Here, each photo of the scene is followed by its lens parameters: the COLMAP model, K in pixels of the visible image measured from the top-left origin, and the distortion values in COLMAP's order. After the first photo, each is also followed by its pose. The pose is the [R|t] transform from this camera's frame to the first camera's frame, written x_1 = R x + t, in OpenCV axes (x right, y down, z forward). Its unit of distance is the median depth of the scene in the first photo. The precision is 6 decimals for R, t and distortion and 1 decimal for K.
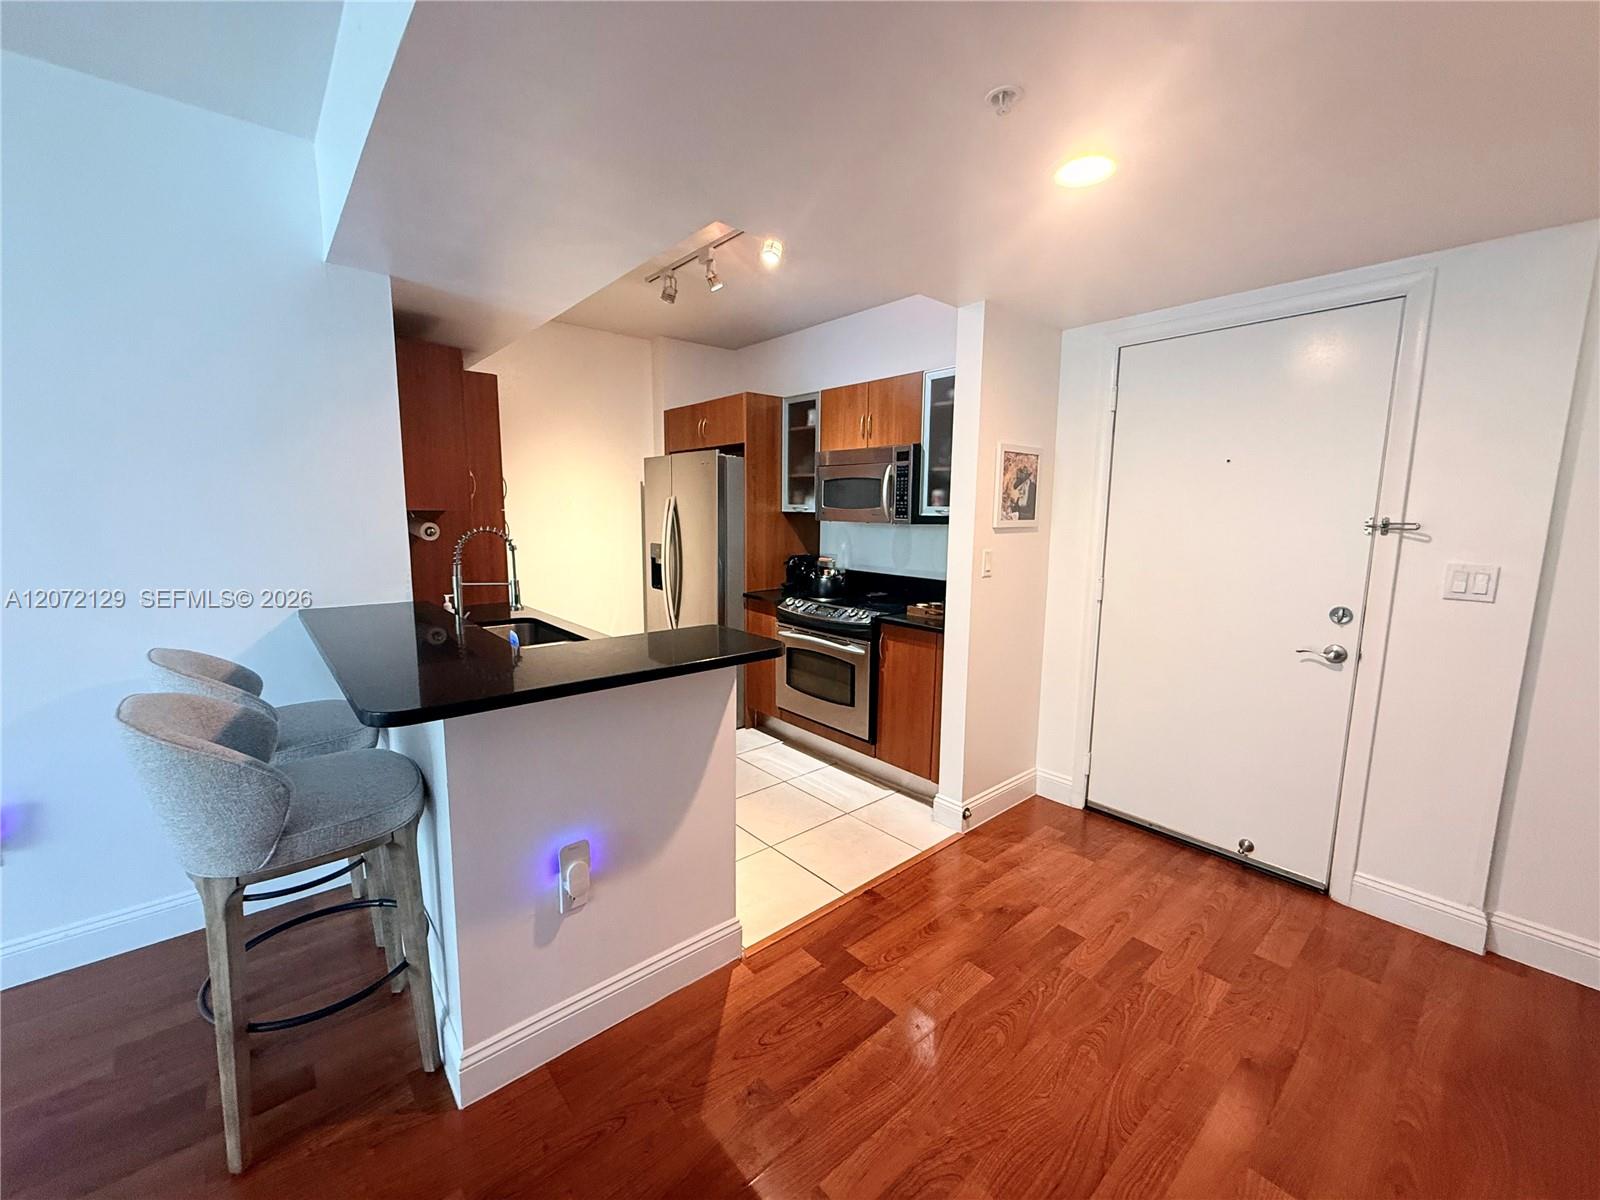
lens RADIAL K [[639.7, 0, 798.7], [0, 639.7, 602.3], [0, 0, 1]] dist [0.000350, 0.000221]
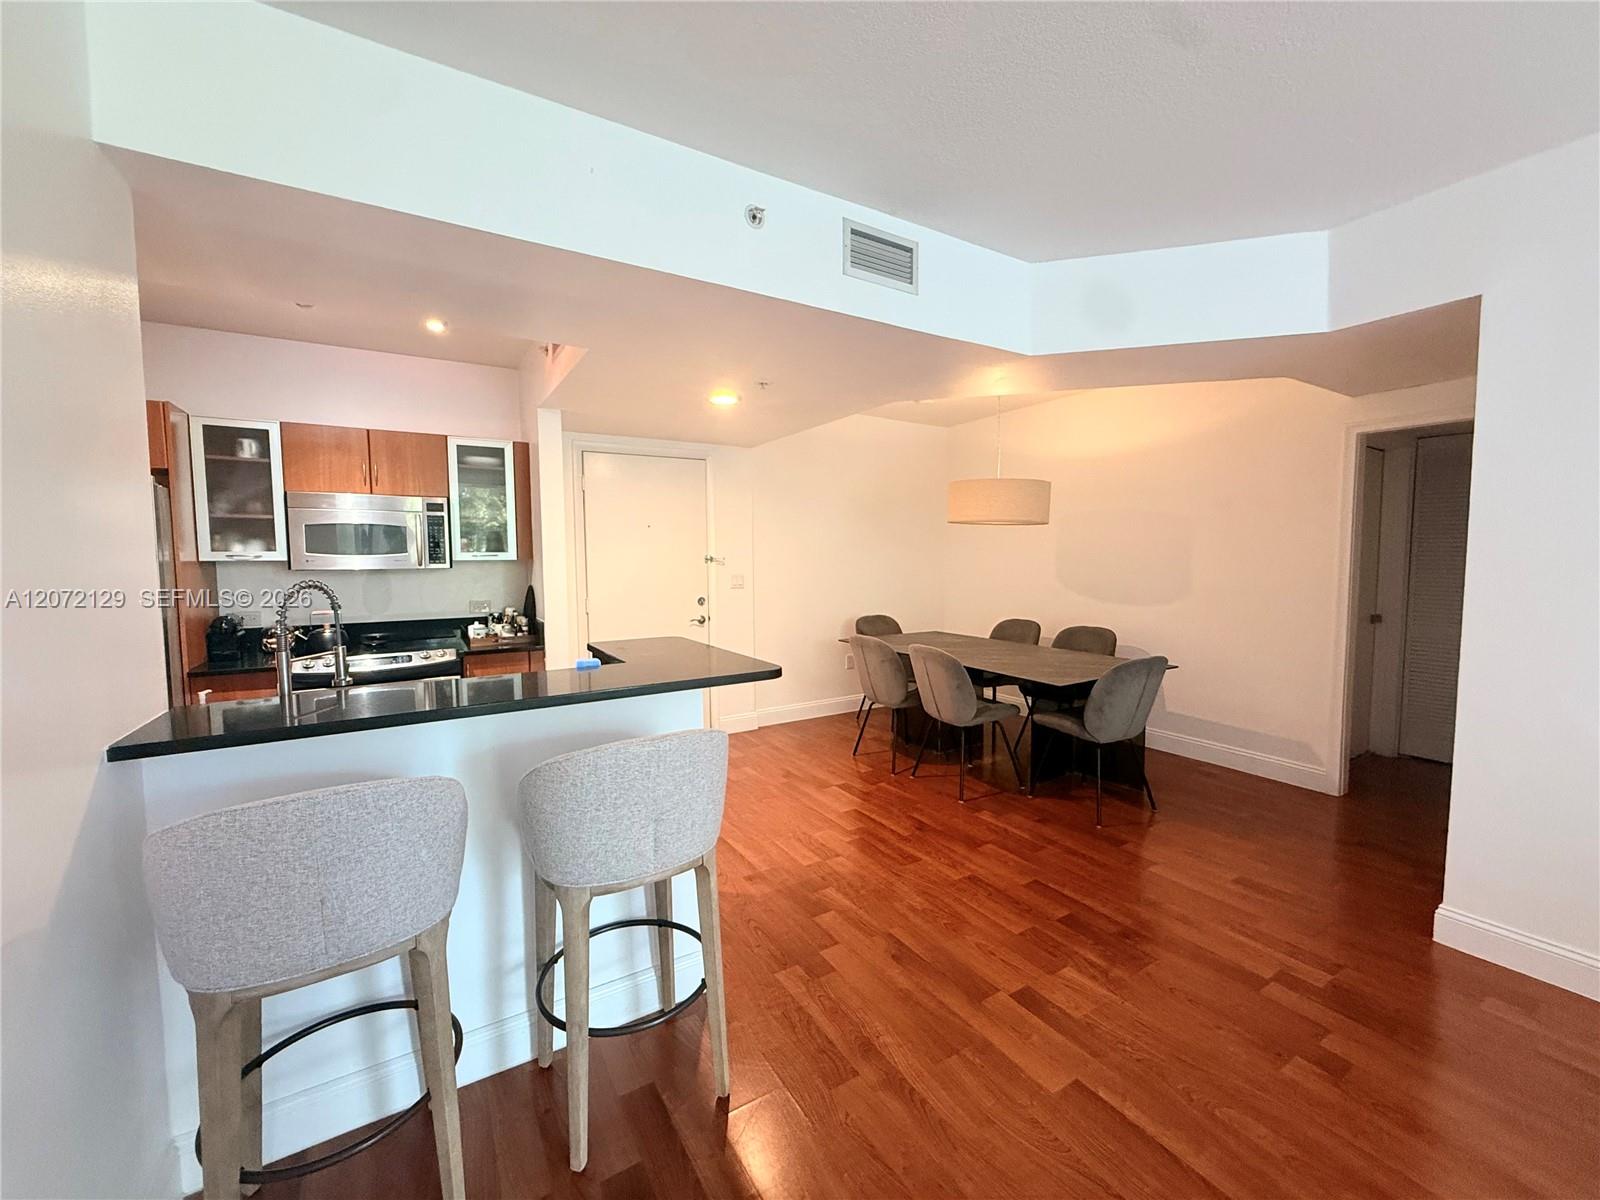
lens RADIAL K [[639.7, 0, 801.6], [0, 639.7, 596.1], [0, 0, 1]] dist [0.000350, 0.000221]
pose [[0.157402, -0.072730, 0.984853, -1.199537], [0.152681, 0.987085, 0.048493, -0.048533], [-0.975660, 0.142735, 0.166473, 0.314468]]
